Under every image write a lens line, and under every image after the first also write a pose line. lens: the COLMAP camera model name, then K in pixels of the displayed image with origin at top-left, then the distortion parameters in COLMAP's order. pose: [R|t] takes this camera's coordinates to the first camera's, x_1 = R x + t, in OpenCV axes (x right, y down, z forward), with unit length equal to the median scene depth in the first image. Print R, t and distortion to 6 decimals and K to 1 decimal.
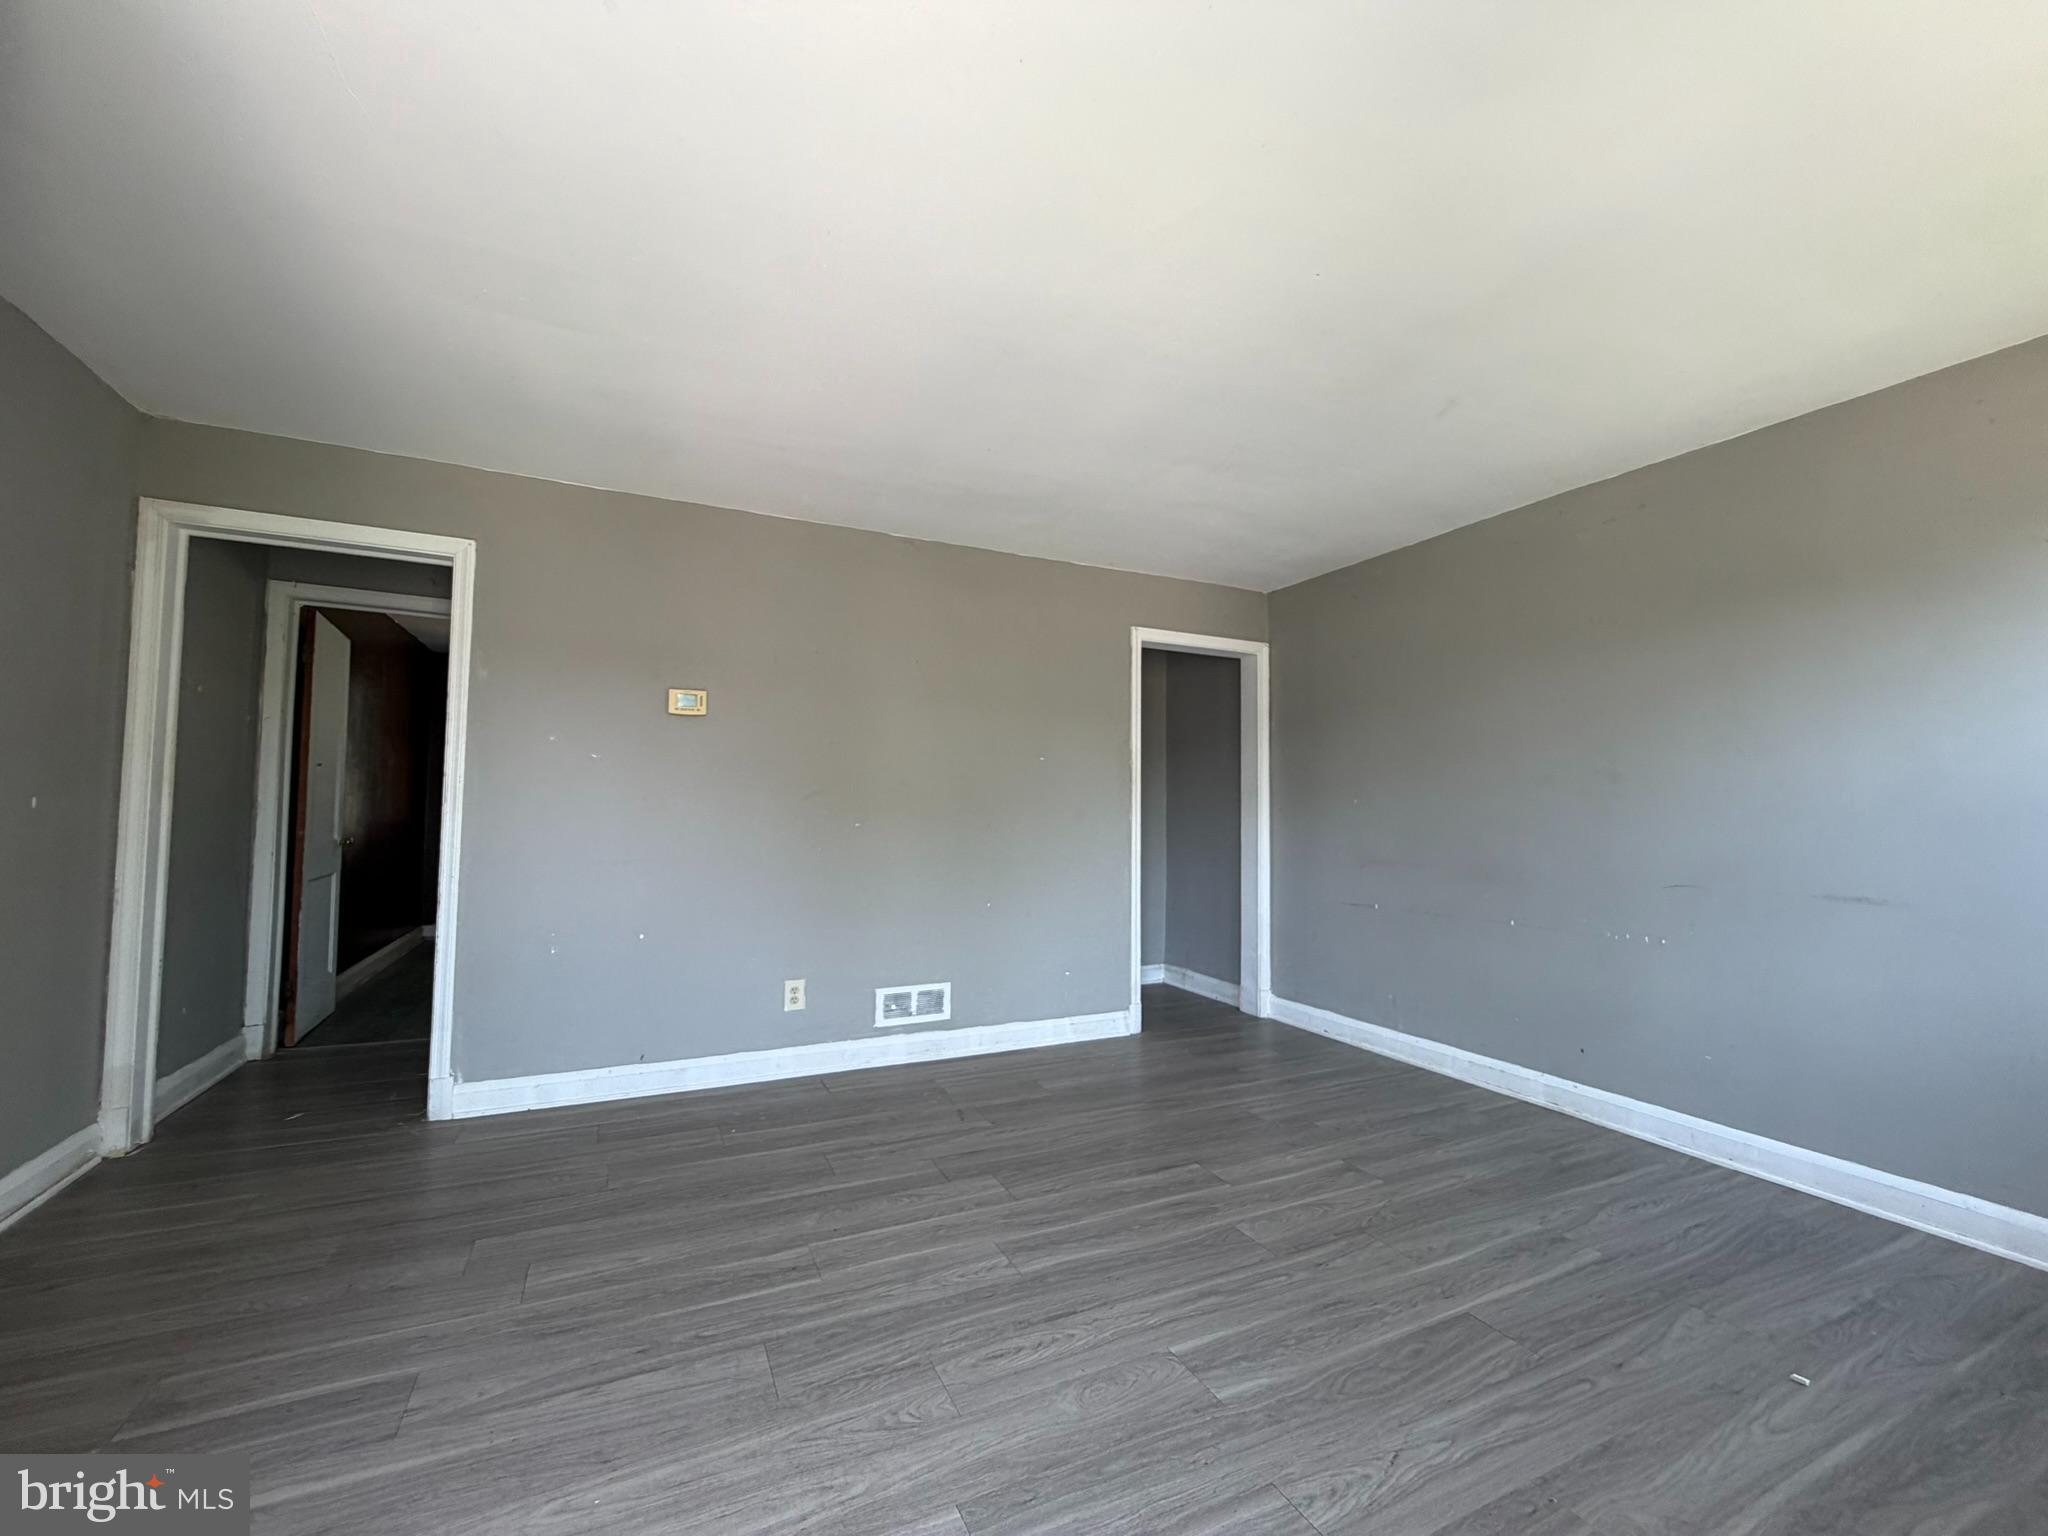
lens RADIAL K [[811.9, 0, 1026.3], [0, 811.9, 771.2], [0, 0, 1]] dist [-0.001515, -0.000118]
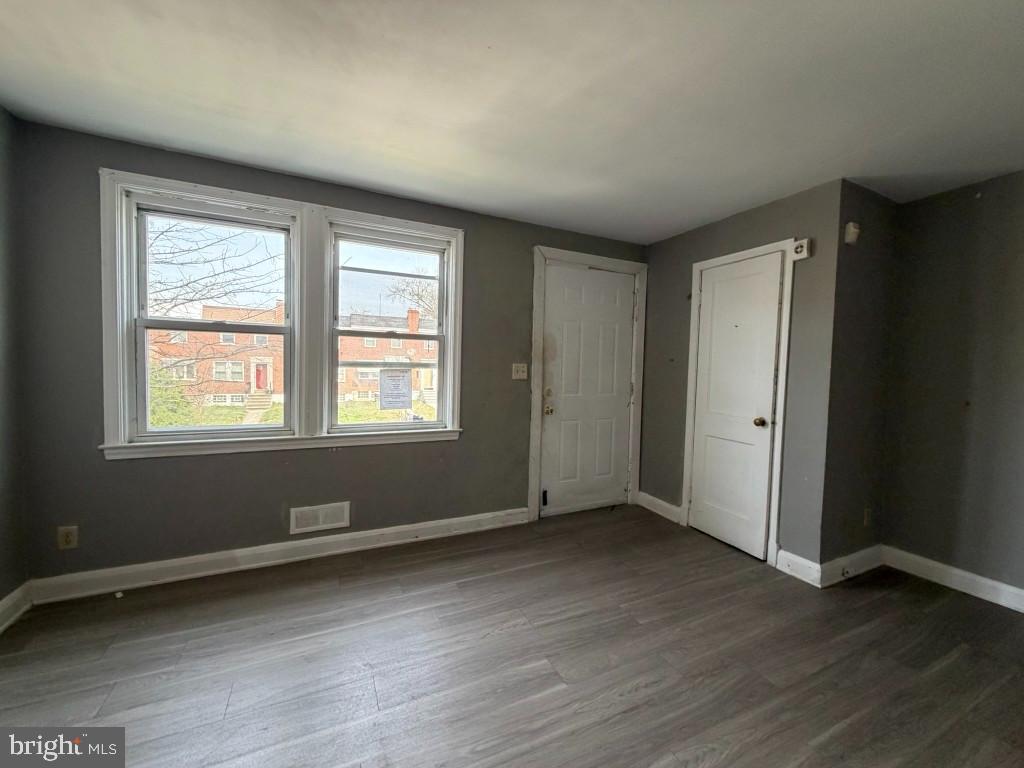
lens RADIAL K [[406.0, 0, 513.1], [0, 406.0, 385.6], [0, 0, 1]] dist [-0.001515, -0.000118]
pose [[-0.999532, -0.029652, 0.007459, 0.175984], [-0.029704, 0.999535, -0.006889, 0.013964], [-0.007252, -0.007108, -0.999948, 1.085380]]
